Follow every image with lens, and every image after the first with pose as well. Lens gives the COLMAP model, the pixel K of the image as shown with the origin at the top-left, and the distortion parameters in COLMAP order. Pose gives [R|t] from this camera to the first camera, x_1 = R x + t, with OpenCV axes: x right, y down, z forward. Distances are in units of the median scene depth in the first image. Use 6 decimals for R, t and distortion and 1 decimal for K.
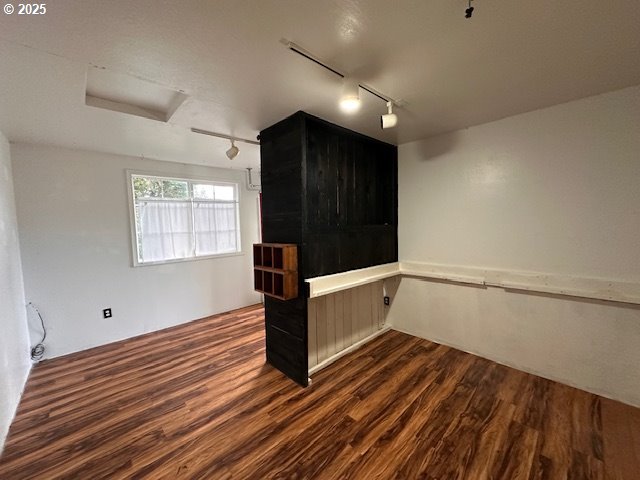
lens RADIAL K [[256.0, 0, 320.0], [0, 256.0, 240.0], [0, 0, 1]] dist [0.003868, 0.000012]
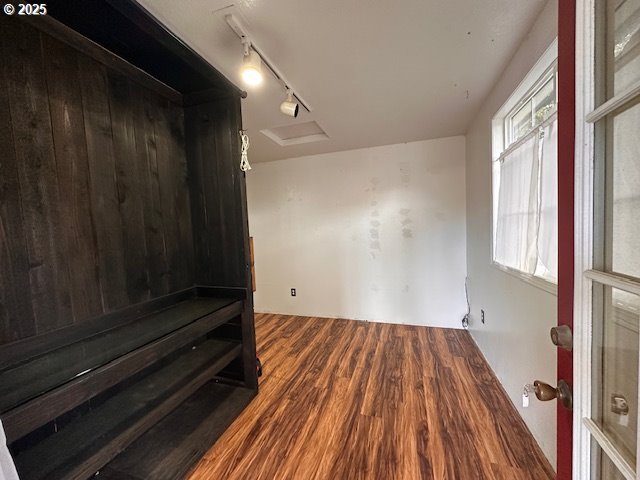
lens RADIAL K [[256.0, 0, 320.0], [0, 256.0, 240.0], [0, 0, 1]] dist [0.003868, 0.000012]
pose [[-0.883477, 0.079375, -0.461701, -0.055089], [0.034322, 0.993860, 0.105187, -0.054553], [0.467215, 0.077083, -0.880777, 1.734639]]
